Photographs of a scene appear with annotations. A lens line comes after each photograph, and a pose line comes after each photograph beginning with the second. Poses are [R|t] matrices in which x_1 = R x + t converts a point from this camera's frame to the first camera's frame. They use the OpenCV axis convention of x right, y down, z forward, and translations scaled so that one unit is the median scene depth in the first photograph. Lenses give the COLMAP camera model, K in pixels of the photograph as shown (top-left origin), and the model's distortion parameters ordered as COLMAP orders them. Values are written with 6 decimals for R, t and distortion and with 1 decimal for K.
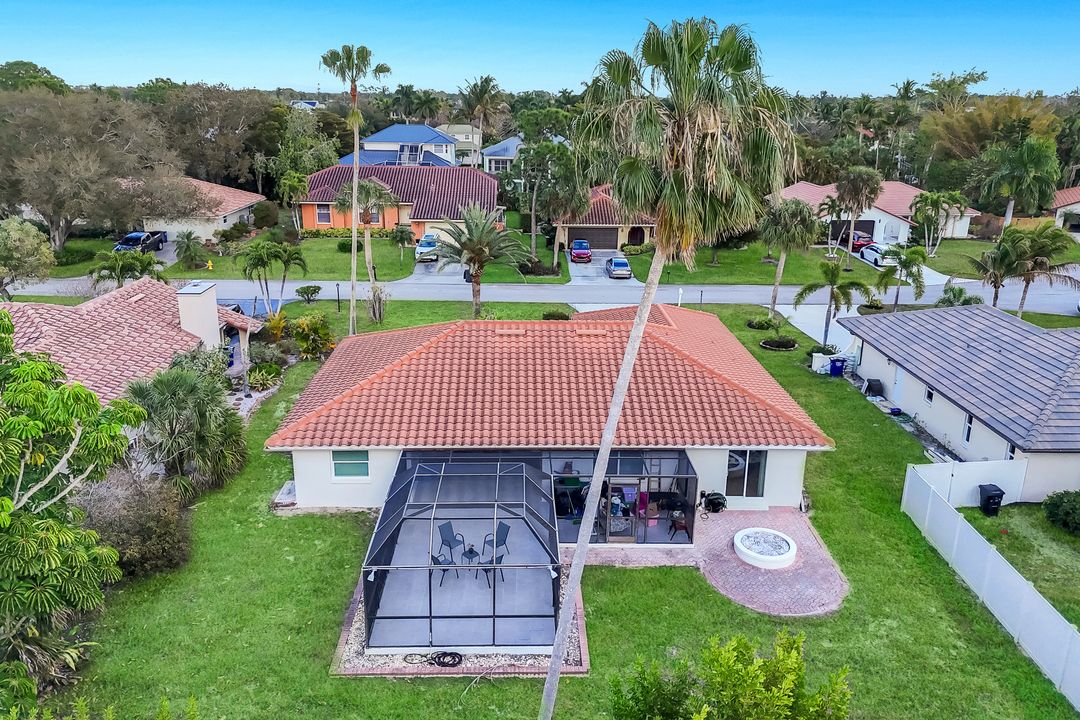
lens RADIAL K [[810.6, 0, 549.7], [0, 810.6, 361.5], [0, 0, 1]] dist [0.081999, -0.093470]
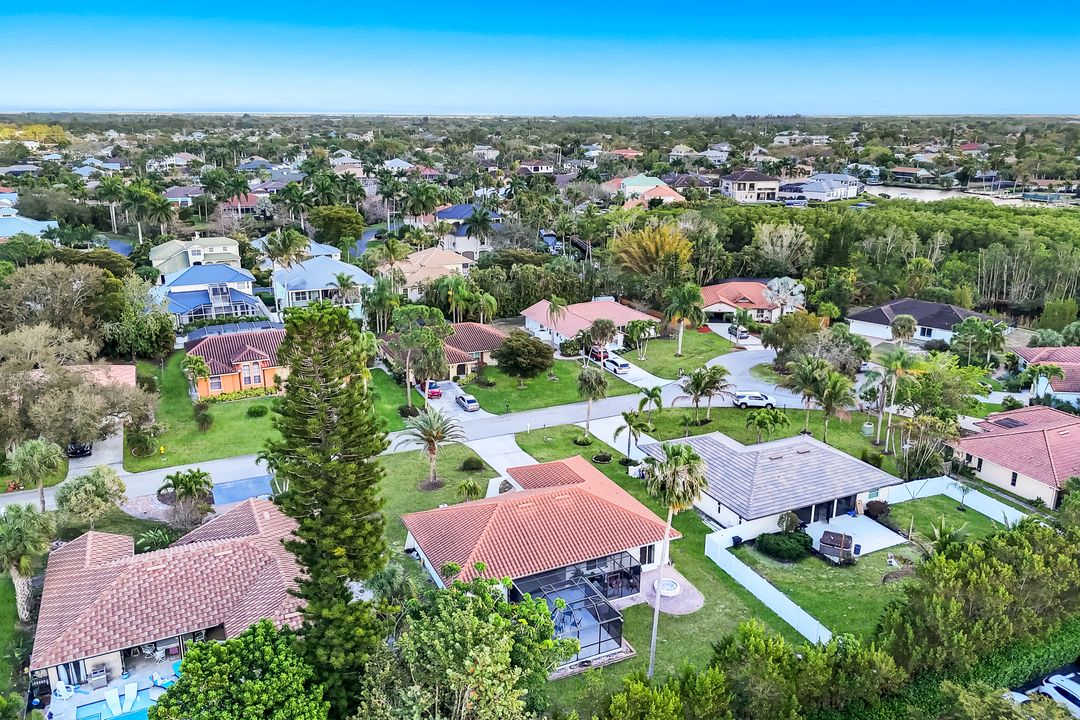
lens RADIAL K [[810.6, 0, 549.7], [0, 810.6, 361.5], [0, 0, 1]] dist [0.081999, -0.093470]
pose [[0.914759, -0.124619, 0.384299, -0.782020], [0.129825, 0.991458, 0.012481, -0.440811], [-0.382572, 0.038475, 0.923124, -0.963268]]
